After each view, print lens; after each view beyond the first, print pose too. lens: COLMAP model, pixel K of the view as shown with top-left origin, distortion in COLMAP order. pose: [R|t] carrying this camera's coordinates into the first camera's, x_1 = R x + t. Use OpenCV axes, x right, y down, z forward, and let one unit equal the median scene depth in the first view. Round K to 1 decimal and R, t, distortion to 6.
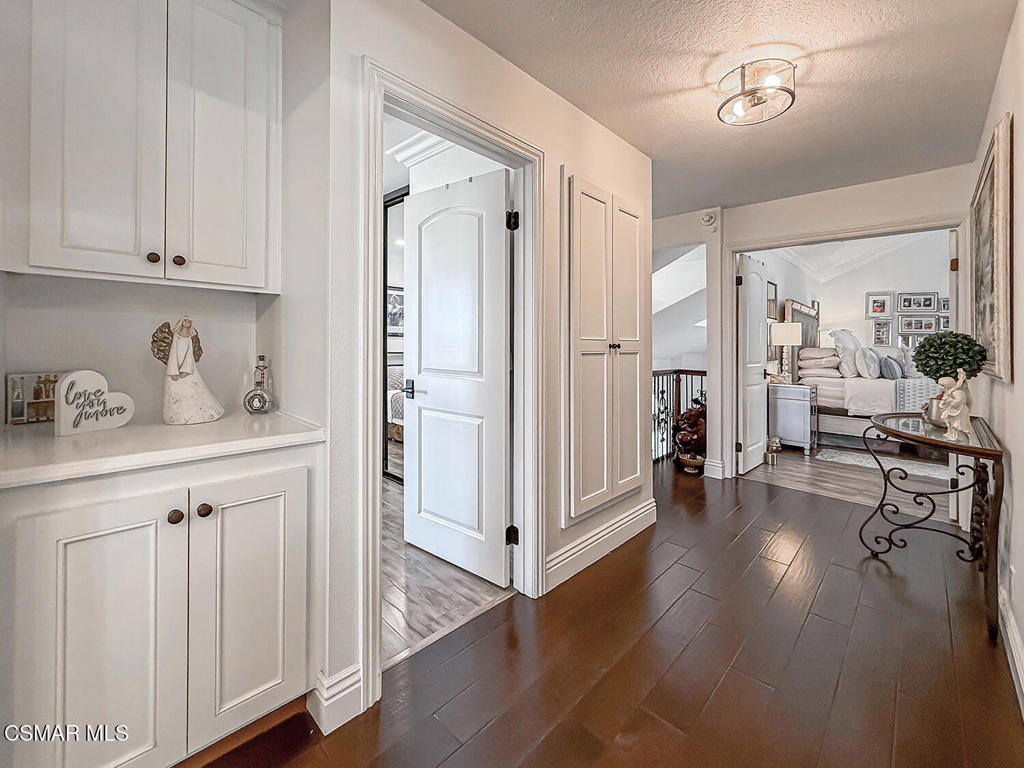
lens RADIAL K [[419.5, 0, 514.6], [0, 419.5, 334.1], [0, 0, 1]] dist [-0.010546, 0.000854]
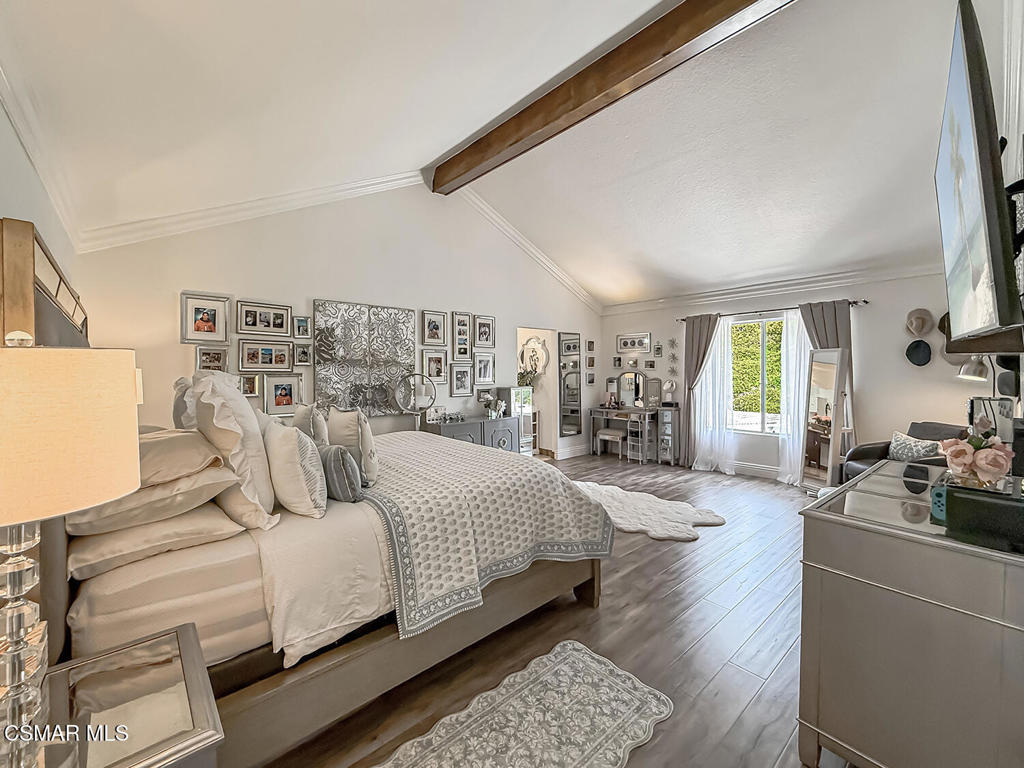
lens RADIAL K [[419.5, 0, 503.3], [0, 419.5, 367.7], [0, 0, 1]] dist [-0.010546, 0.000854]
pose [[0.063608, -0.014448, 0.997870, 0.484910], [-0.003667, 0.999885, 0.014711, -0.020938], [-0.997968, -0.004595, 0.063548, 0.772014]]
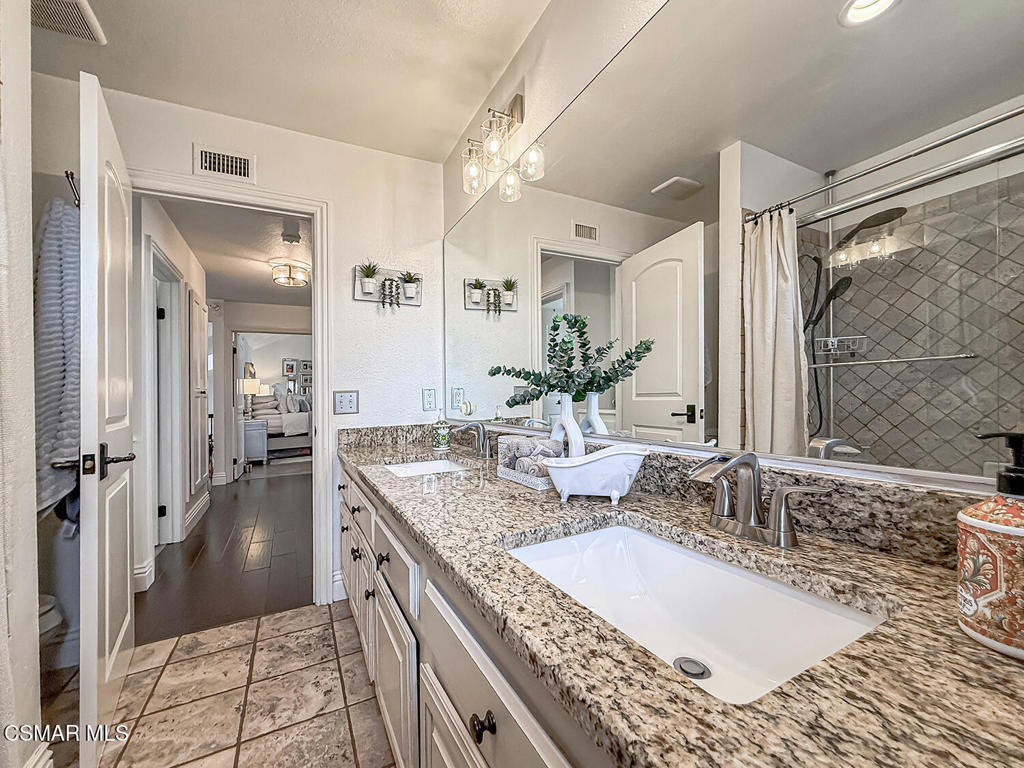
lens RADIAL K [[419.5, 0, 511.2], [0, 419.5, 385.2], [0, 0, 1]] dist [-0.010546, 0.000854]
pose [[0.301315, -0.005478, 0.953509, -0.436923], [0.016002, 0.999872, 0.000688, 0.009140], [-0.953390, 0.015051, 0.301365, -0.294543]]
